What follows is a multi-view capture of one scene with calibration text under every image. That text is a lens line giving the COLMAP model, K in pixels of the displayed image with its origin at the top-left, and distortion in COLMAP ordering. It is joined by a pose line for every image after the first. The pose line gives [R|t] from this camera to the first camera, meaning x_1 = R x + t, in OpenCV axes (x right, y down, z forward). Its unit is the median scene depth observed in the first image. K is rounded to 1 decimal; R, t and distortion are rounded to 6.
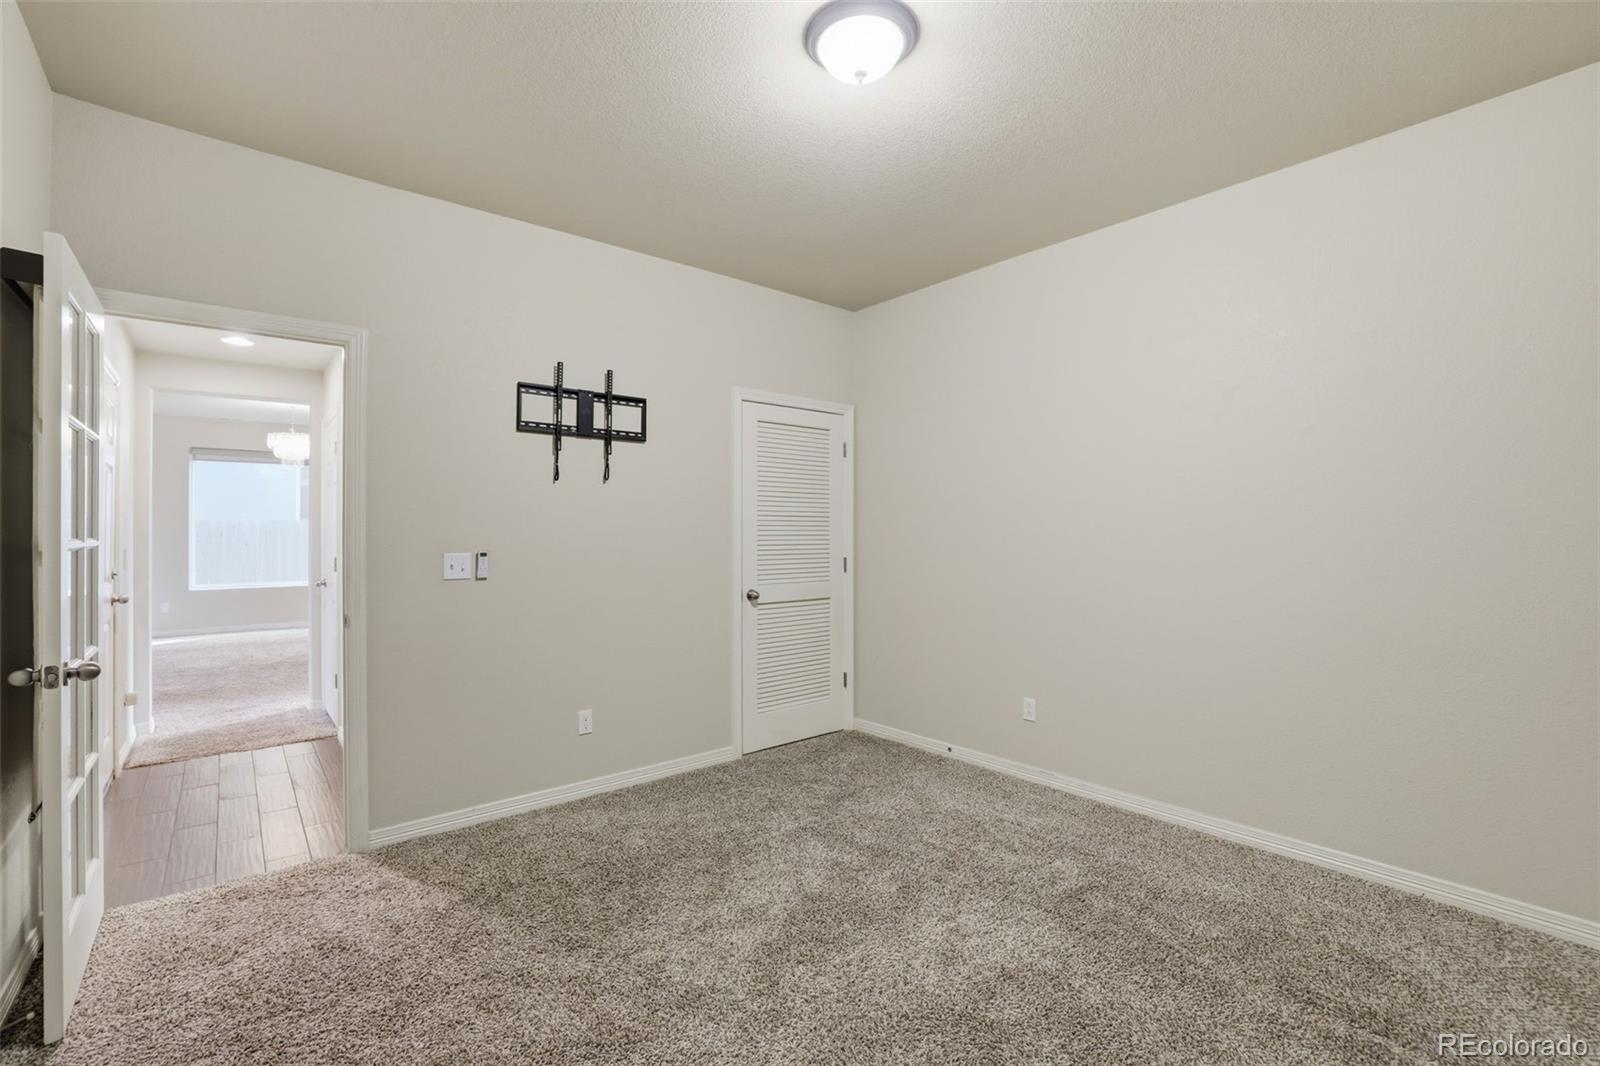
lens RADIAL K [[687.3, 0, 794.2], [0, 687.3, 528.8], [0, 0, 1]] dist [-0.063366, 0.024437]
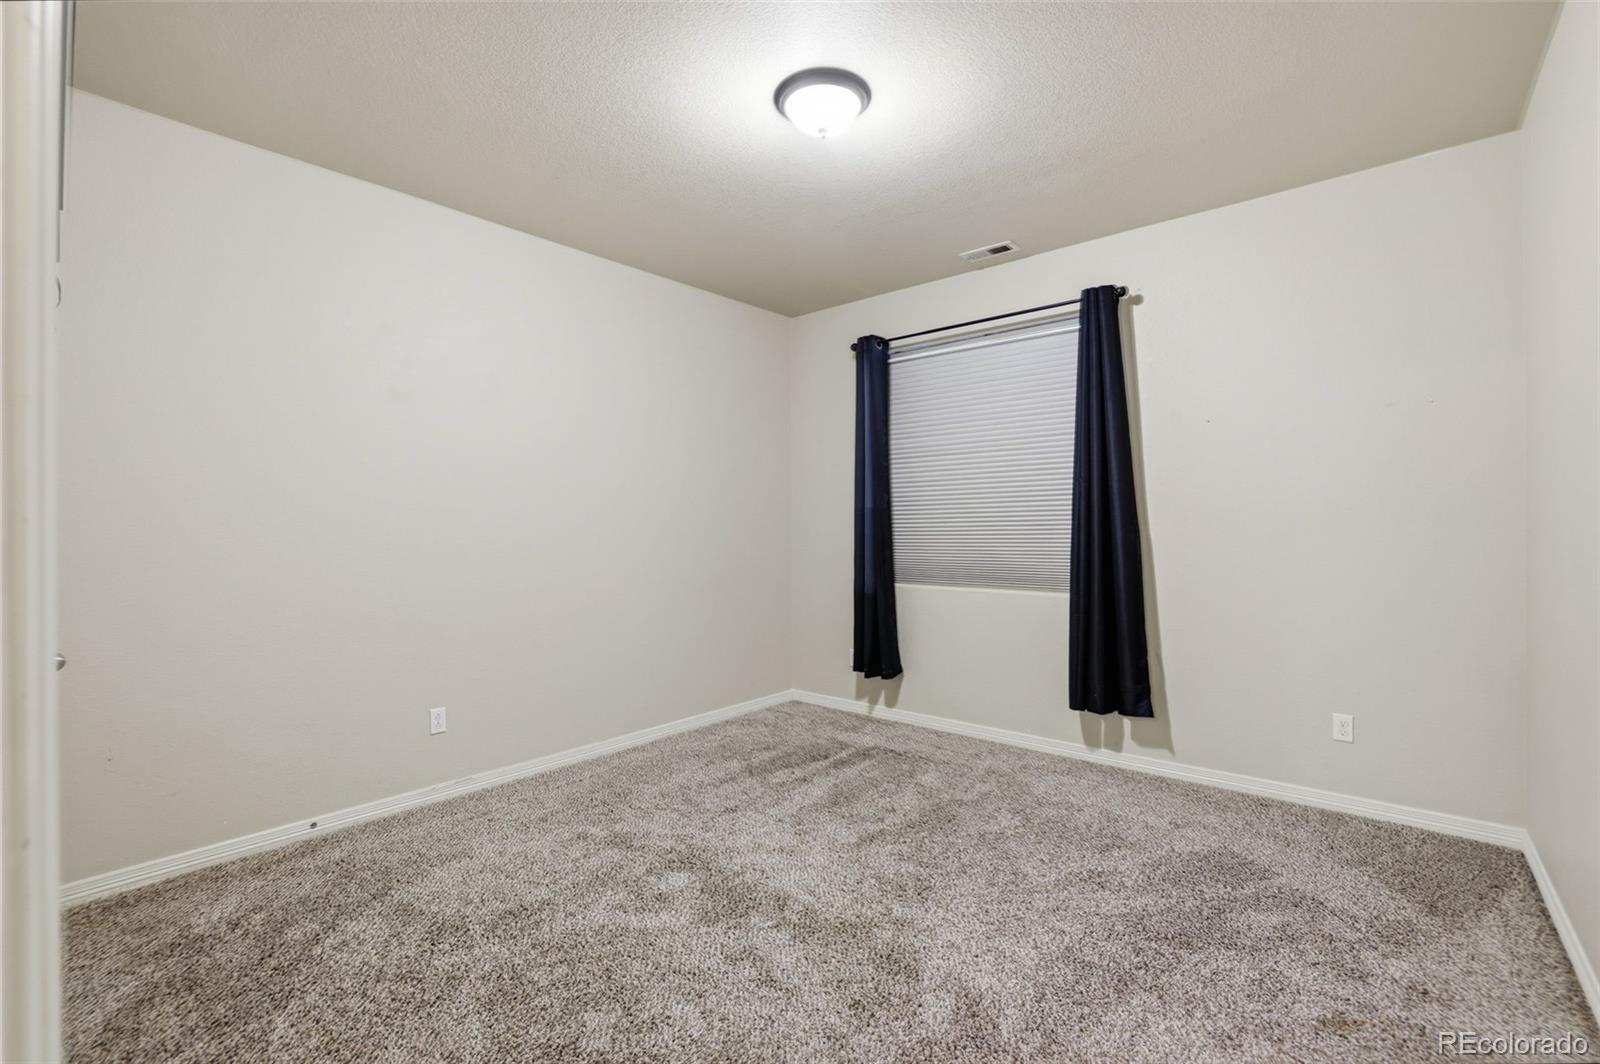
lens RADIAL K [[687.3, 0, 794.2], [0, 687.3, 527.8], [0, 0, 1]] dist [-0.063366, 0.024437]
pose [[-0.164531, 0.000168, 0.986372, -0.680698], [-0.008352, 0.999964, -0.001564, 0.010845], [-0.986337, -0.008495, -0.164524, 0.776429]]
